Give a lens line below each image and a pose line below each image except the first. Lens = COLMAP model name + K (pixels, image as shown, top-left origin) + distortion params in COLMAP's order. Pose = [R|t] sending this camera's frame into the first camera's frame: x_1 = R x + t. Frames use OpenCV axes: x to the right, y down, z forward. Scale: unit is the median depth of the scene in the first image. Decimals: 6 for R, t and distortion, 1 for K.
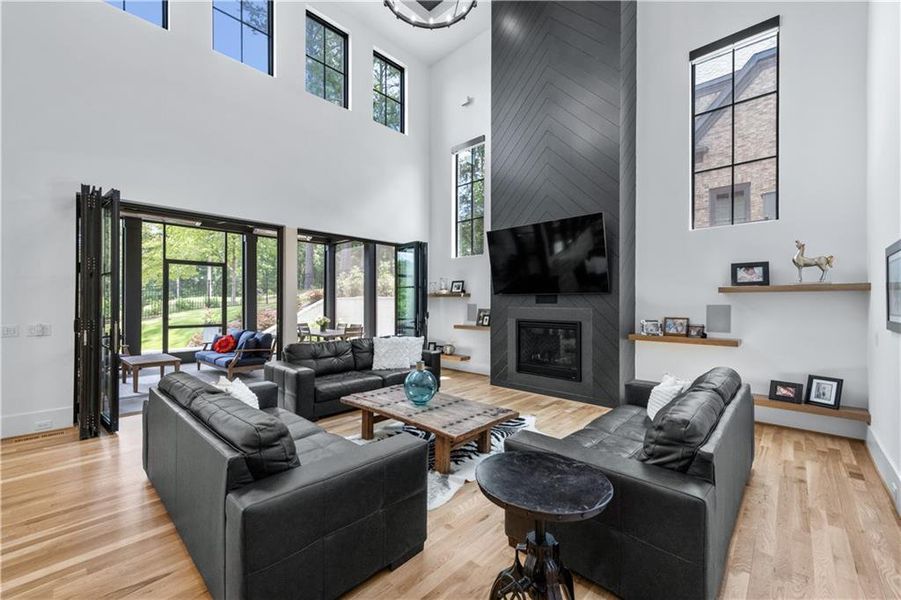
lens RADIAL K [[364.1, 0, 448.7], [0, 364.1, 299.2], [0, 0, 1]] dist [0.000808, 0.000061]
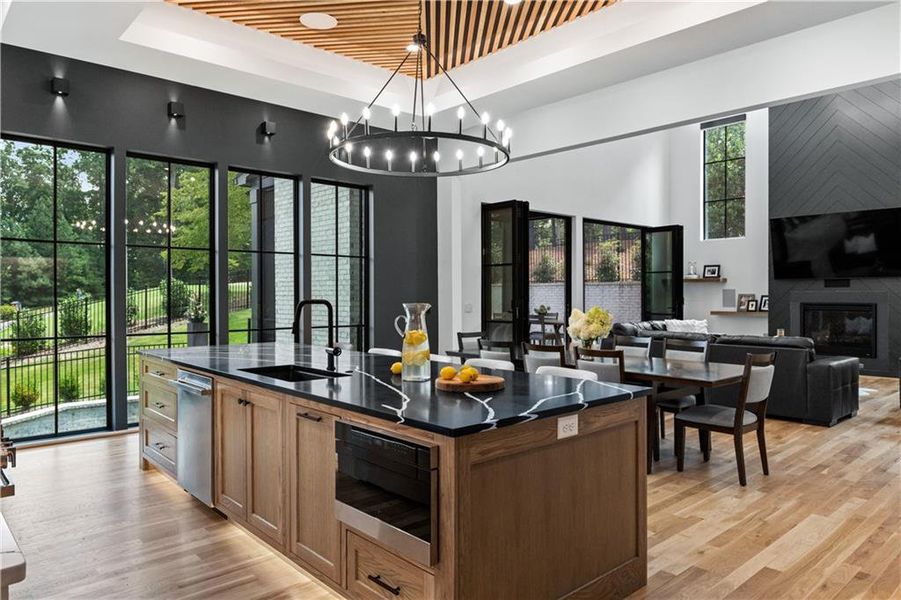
lens RADIAL K [[603.7, 0, 448.7], [0, 603.7, 295.3], [0, 0, 1]] dist [-0.002371, -0.000985]
pose [[0.995526, -0.002303, -0.094457, -0.534740], [0.003603, 0.999901, 0.013595, 0.005012], [0.094416, -0.013874, 0.995436, -0.667582]]
